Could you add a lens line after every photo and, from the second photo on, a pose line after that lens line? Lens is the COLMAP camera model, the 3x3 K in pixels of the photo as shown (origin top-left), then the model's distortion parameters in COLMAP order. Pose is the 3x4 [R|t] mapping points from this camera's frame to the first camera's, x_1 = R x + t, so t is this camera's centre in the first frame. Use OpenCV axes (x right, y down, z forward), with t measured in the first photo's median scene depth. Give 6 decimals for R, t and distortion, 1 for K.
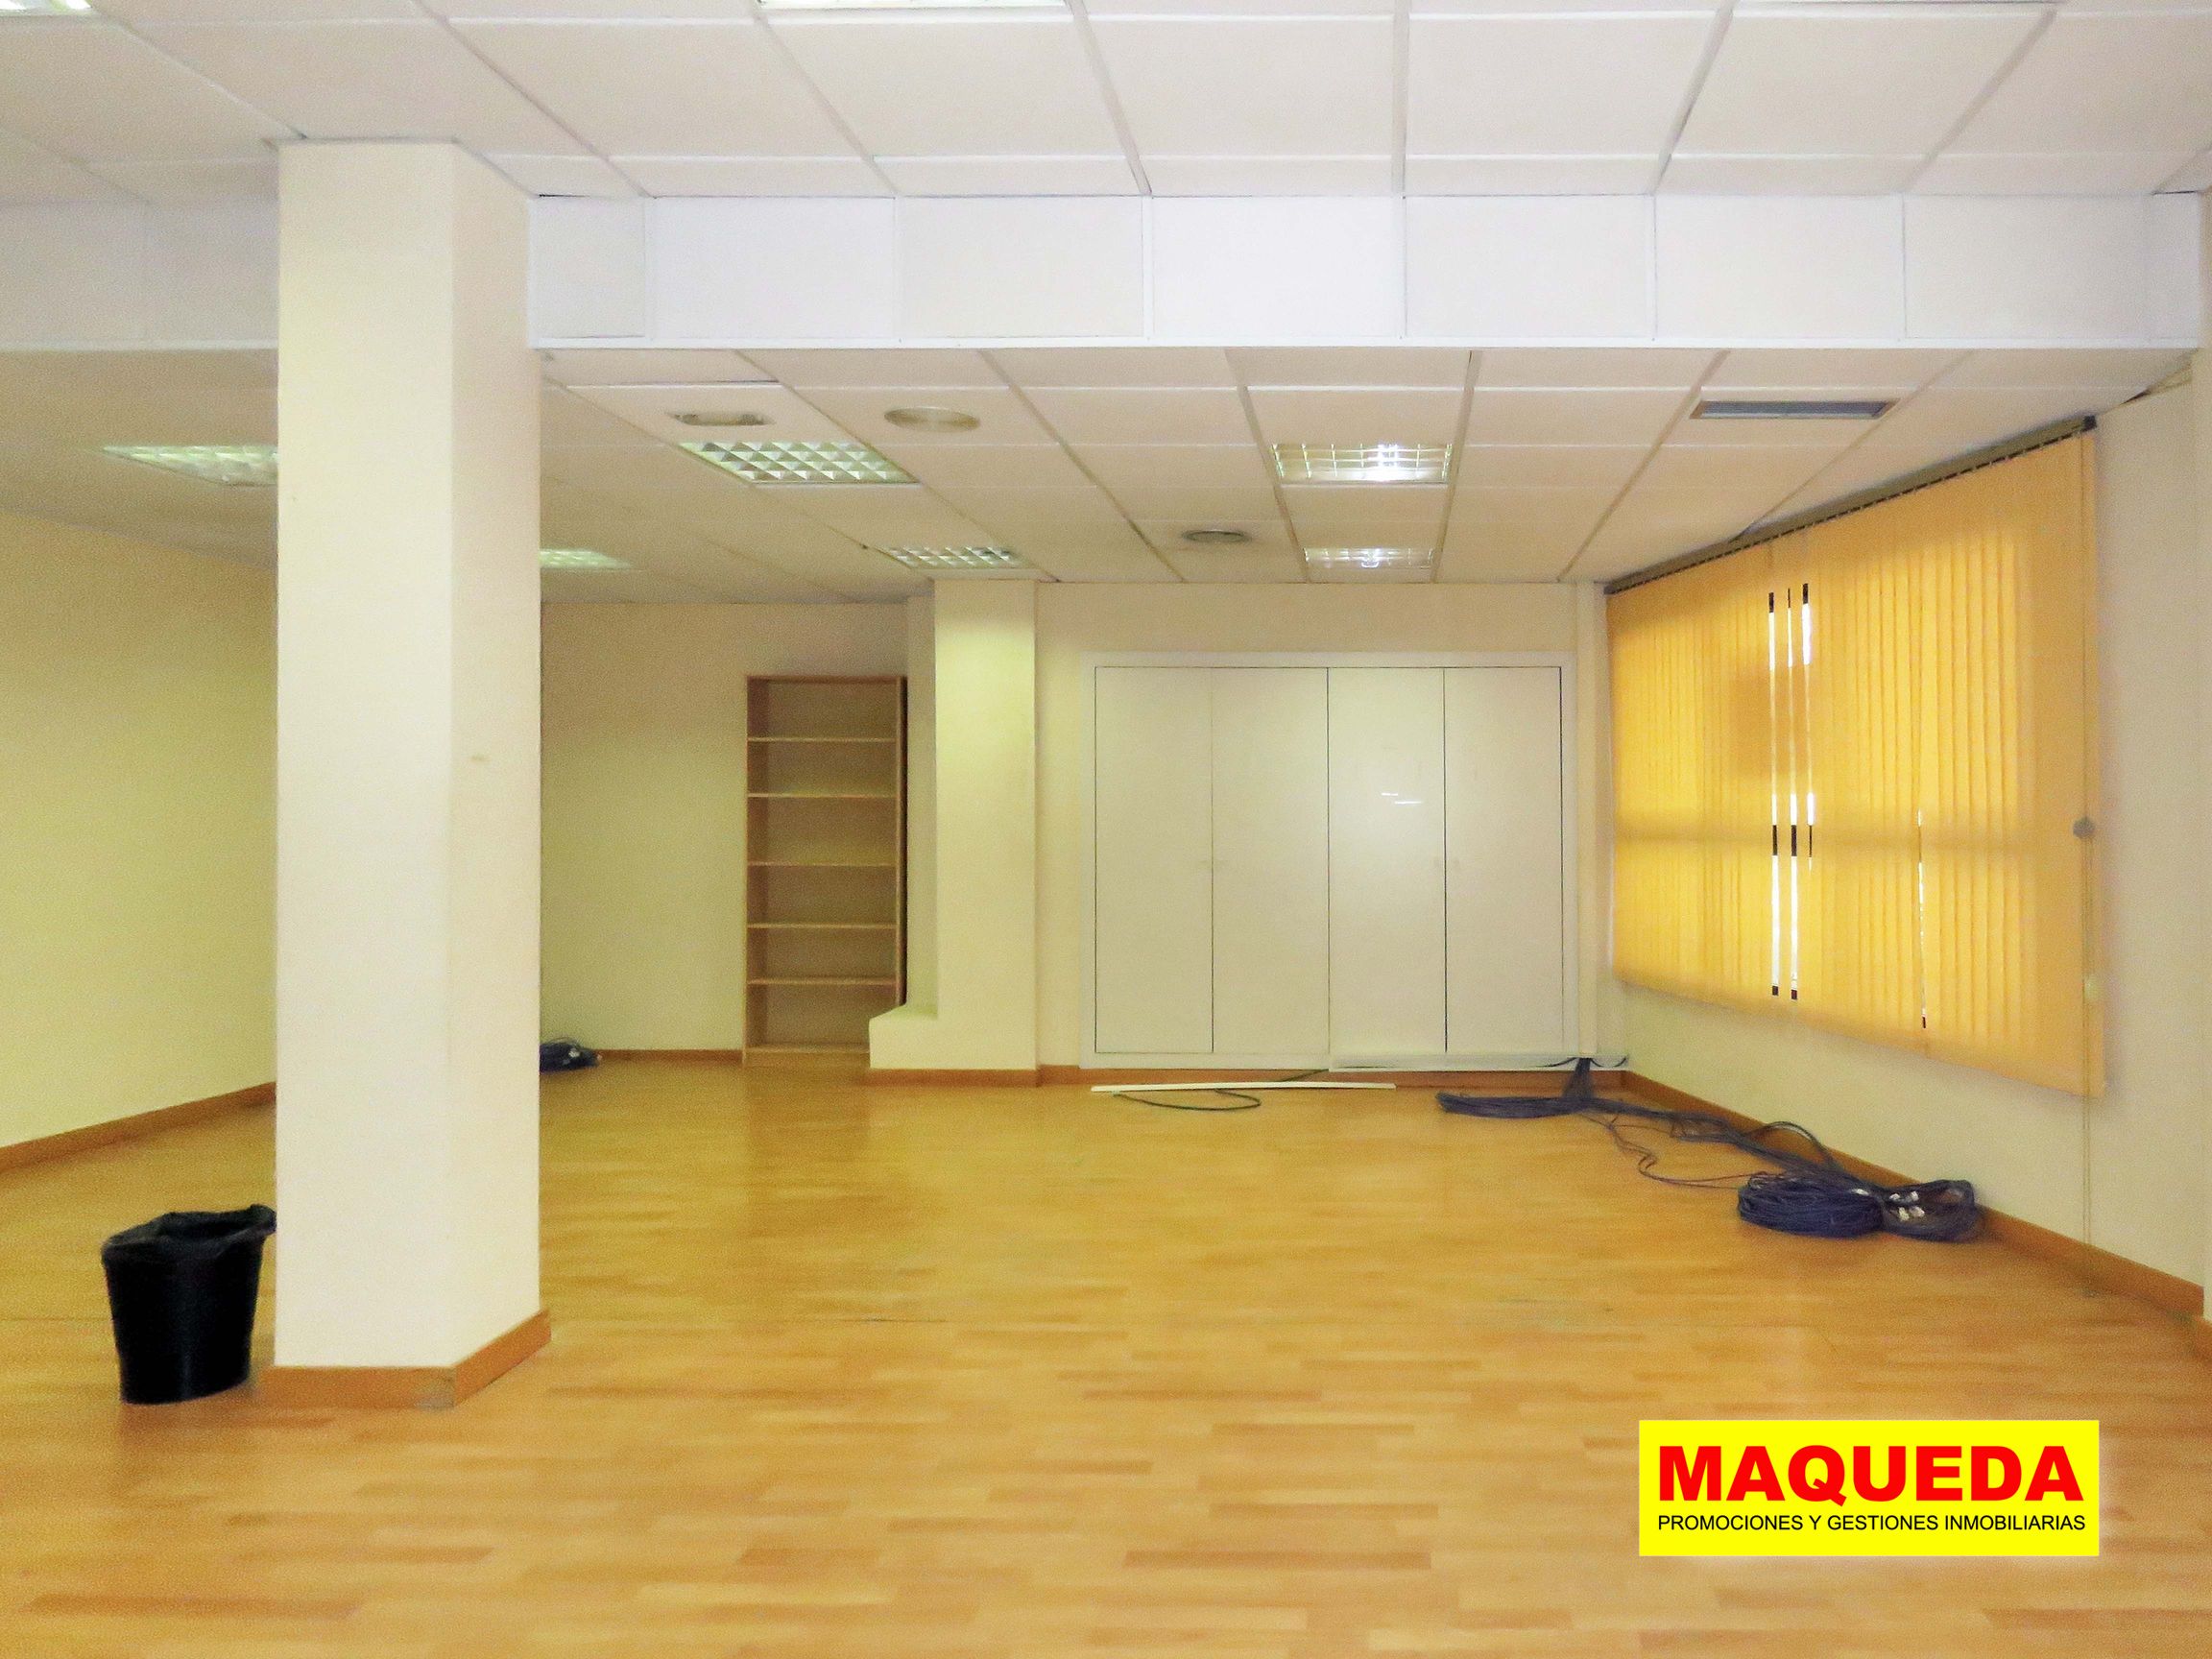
lens RADIAL K [[1524.3, 0, 1414.8], [0, 1524.3, 820.3], [0, 0, 1]] dist [0.000664, -0.002368]
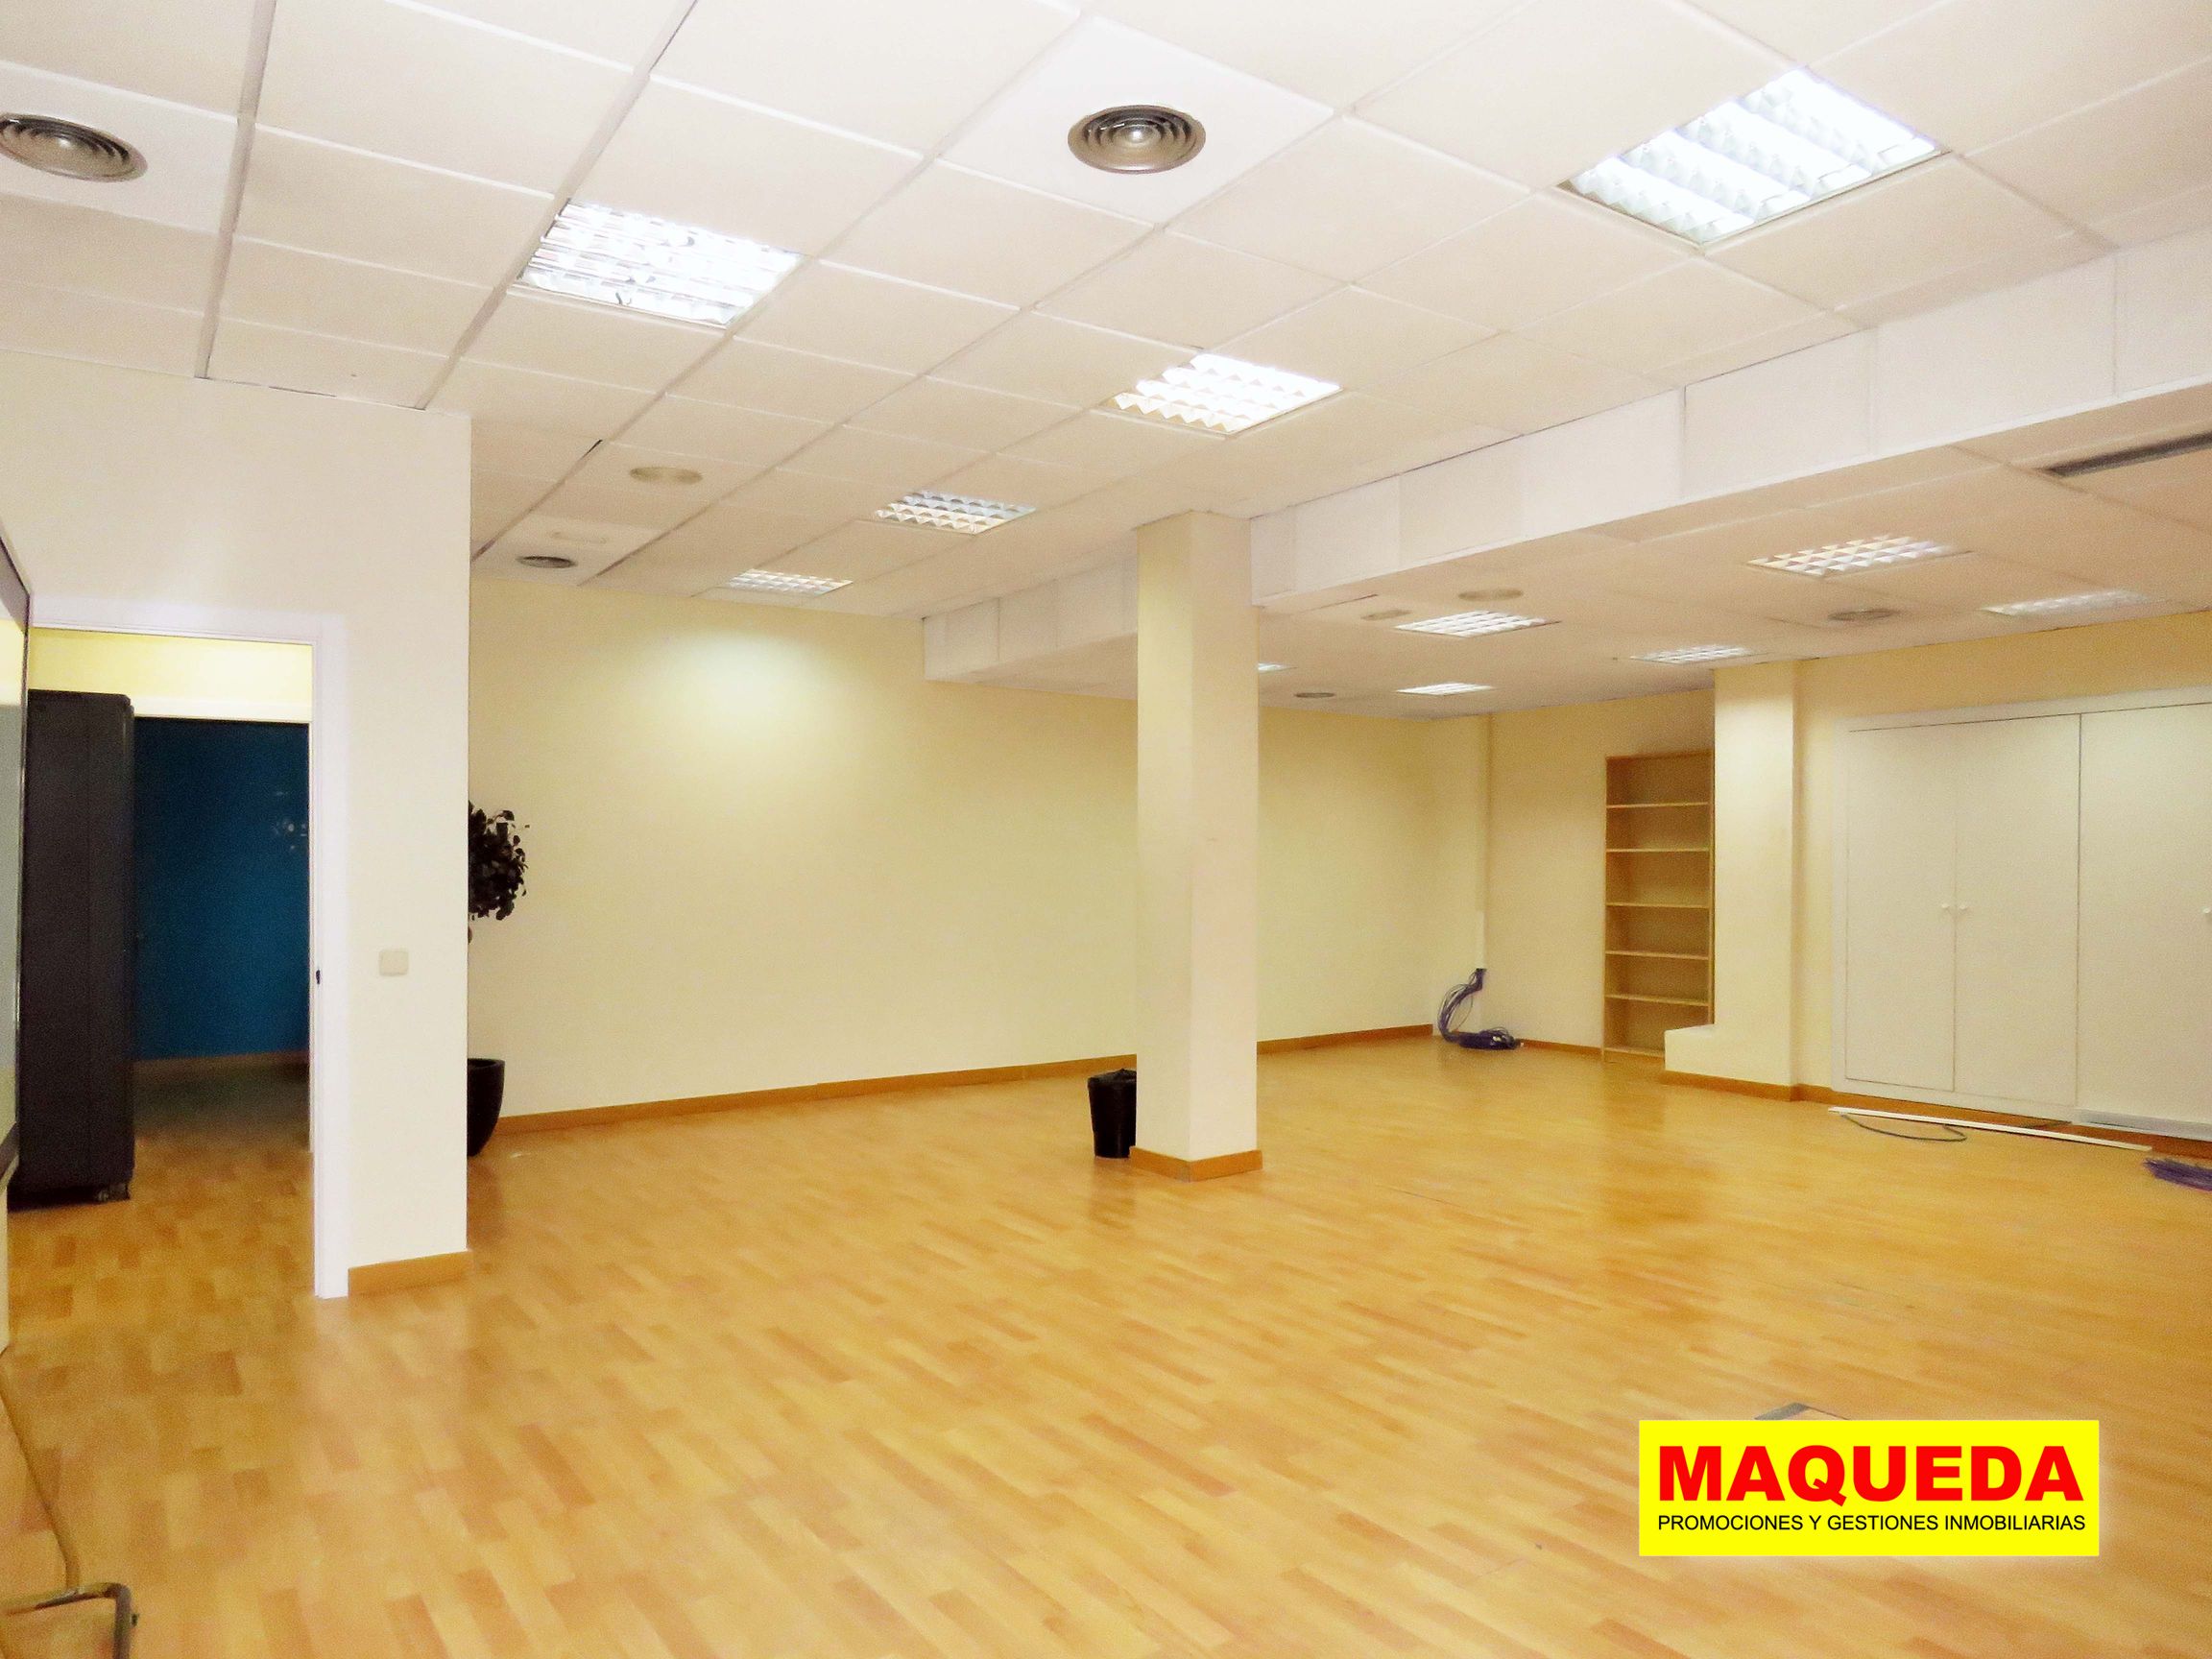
lens RADIAL K [[1477.4, 0, 1118.9], [0, 1477.4, 838.0], [0, 0, 1]] dist [0.042052, 0.000536]
pose [[0.575064, -0.020757, -0.817845, 0.542845], [0.006340, 0.999761, -0.020916, -0.004970], [0.818084, 0.006843, 0.575058, -0.092193]]
